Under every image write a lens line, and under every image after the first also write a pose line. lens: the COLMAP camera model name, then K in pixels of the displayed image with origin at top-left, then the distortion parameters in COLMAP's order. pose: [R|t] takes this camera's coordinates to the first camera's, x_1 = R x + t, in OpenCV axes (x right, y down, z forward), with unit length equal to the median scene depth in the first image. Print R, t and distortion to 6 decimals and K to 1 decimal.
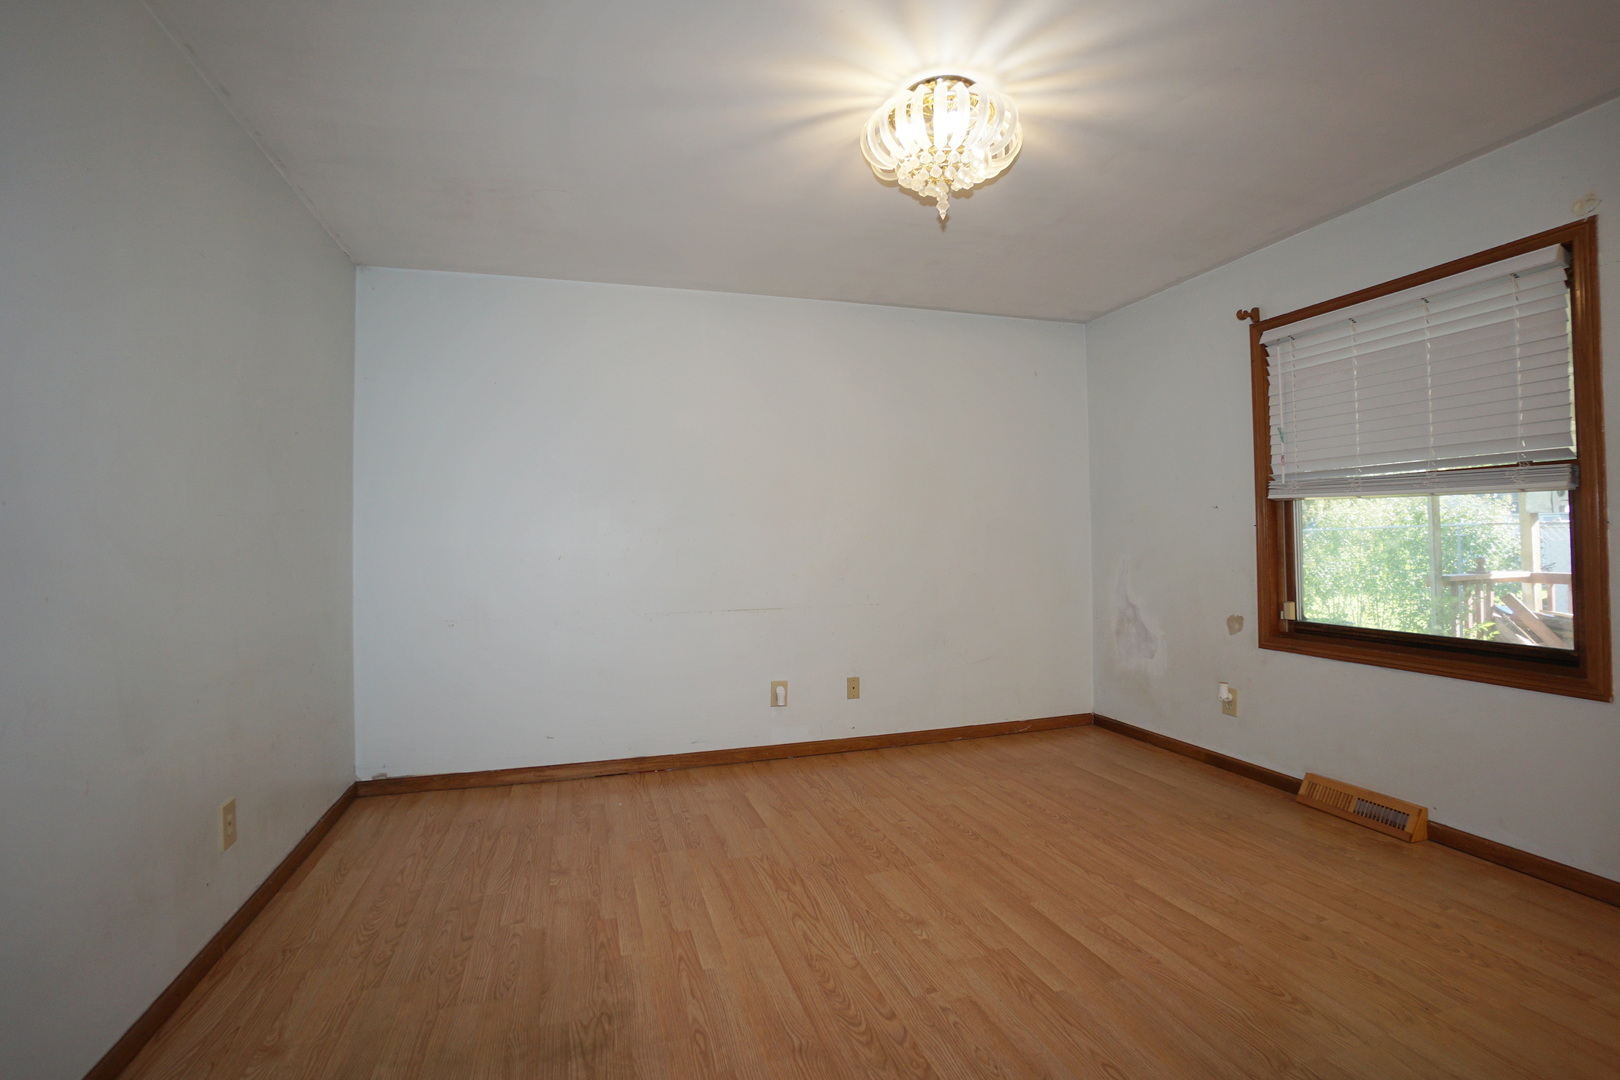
lens RADIAL K [[733.1, 0, 805.1], [0, 733.1, 522.2], [0, 0, 1]] dist [-0.066306, 0.024429]
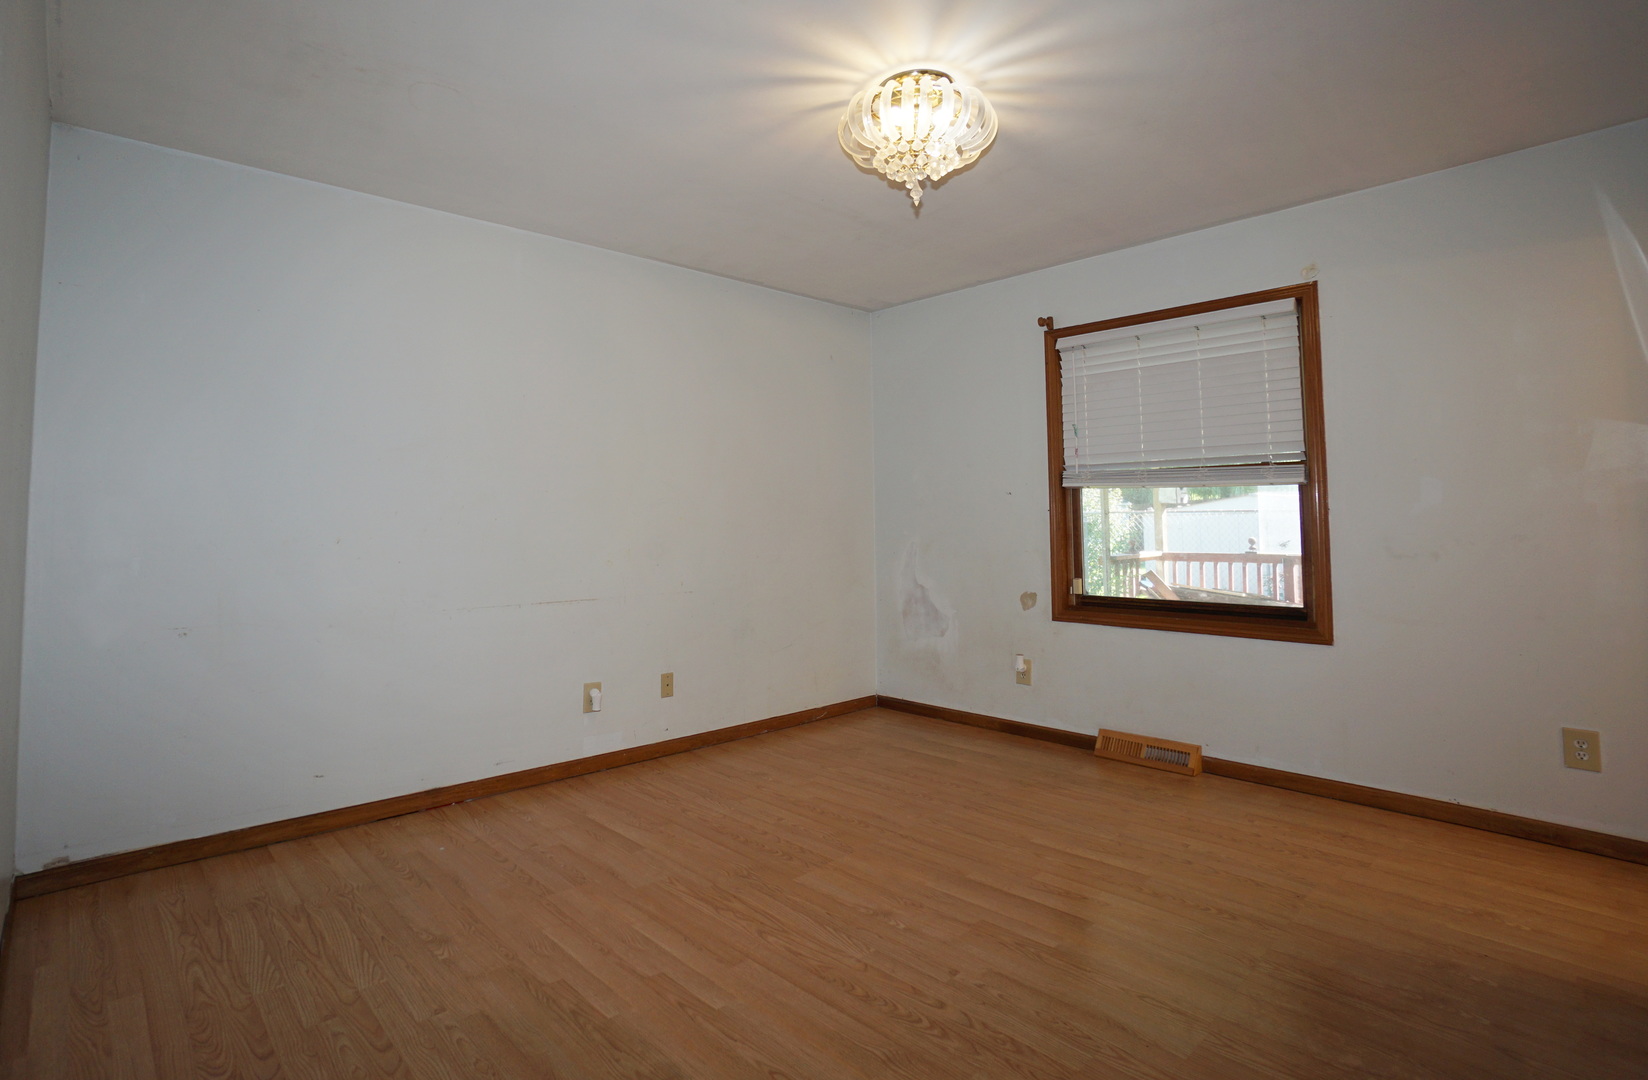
lens RADIAL K [[804.7, 0, 747.3], [0, 804.7, 468.4], [0, 0, 1]] dist [-0.064134, 0.023206]
pose [[0.916115, 0.033370, 0.399523, -0.334913], [-0.014526, 0.998638, -0.050102, 0.009482], [-0.400651, 0.040096, 0.915353, 0.055790]]
